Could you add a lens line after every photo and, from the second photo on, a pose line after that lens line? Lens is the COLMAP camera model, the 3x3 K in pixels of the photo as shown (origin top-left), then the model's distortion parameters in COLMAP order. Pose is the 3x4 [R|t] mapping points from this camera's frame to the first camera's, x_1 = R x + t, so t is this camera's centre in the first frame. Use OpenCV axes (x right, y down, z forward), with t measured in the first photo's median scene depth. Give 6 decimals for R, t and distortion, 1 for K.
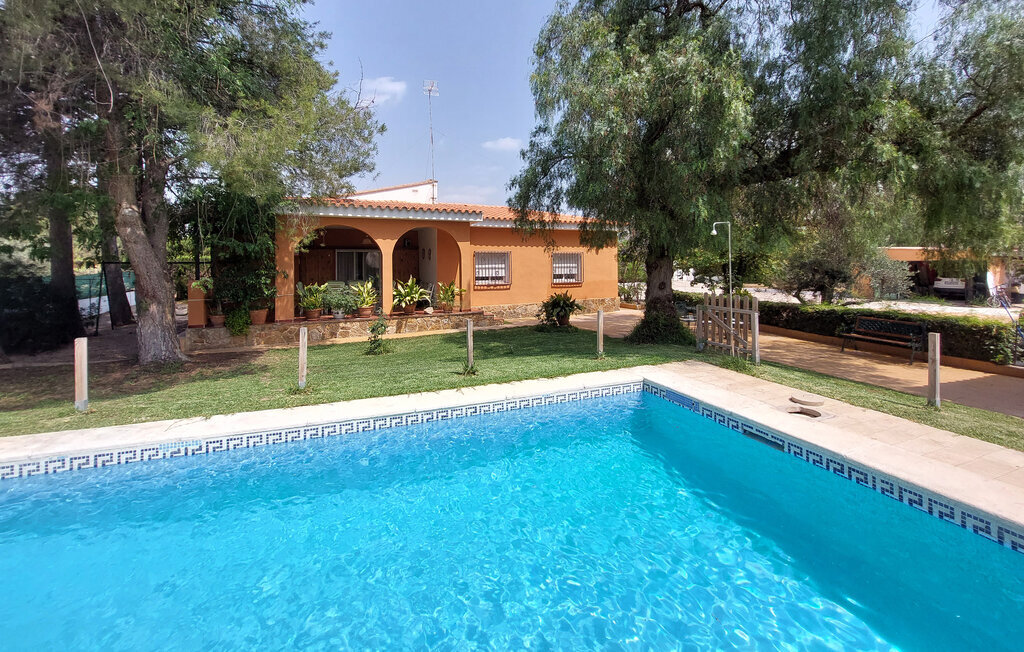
lens RADIAL K [[406.3, 0, 512.2], [0, 406.3, 262.5], [0, 0, 1]] dist [-0.014165, -0.000329]
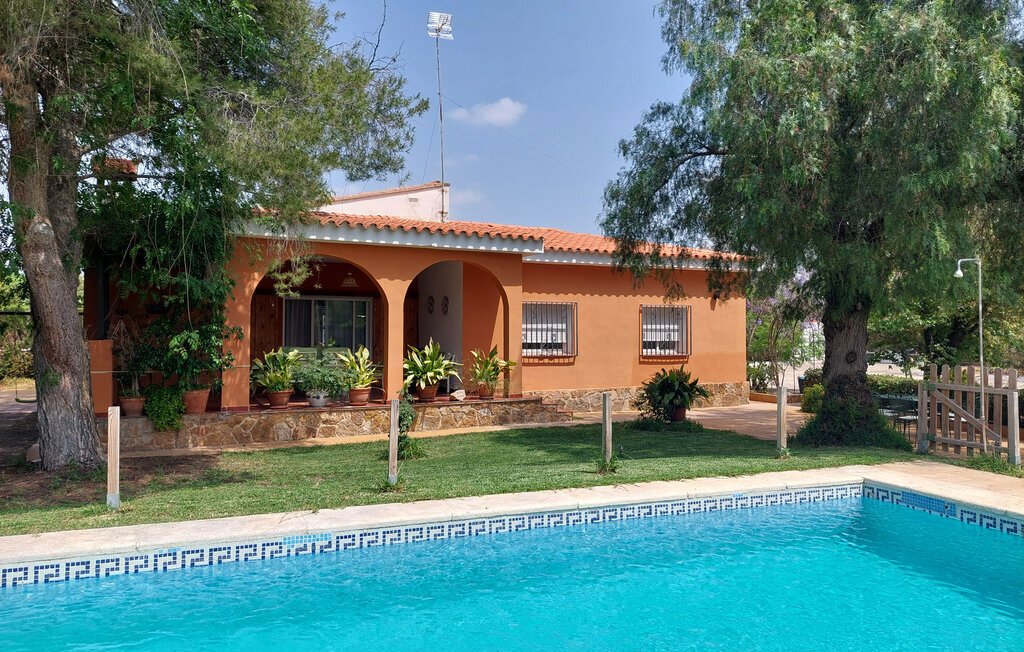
lens RADIAL K [[739.5, 0, 522.2], [0, 739.5, 305.4], [0, 0, 1]] dist [0.050497, -0.008037]
pose [[0.999709, 0.014785, 0.019048, -0.144804], [-0.014247, 0.999504, -0.028075, 0.012557], [-0.019454, 0.027796, 0.999424, -0.148243]]
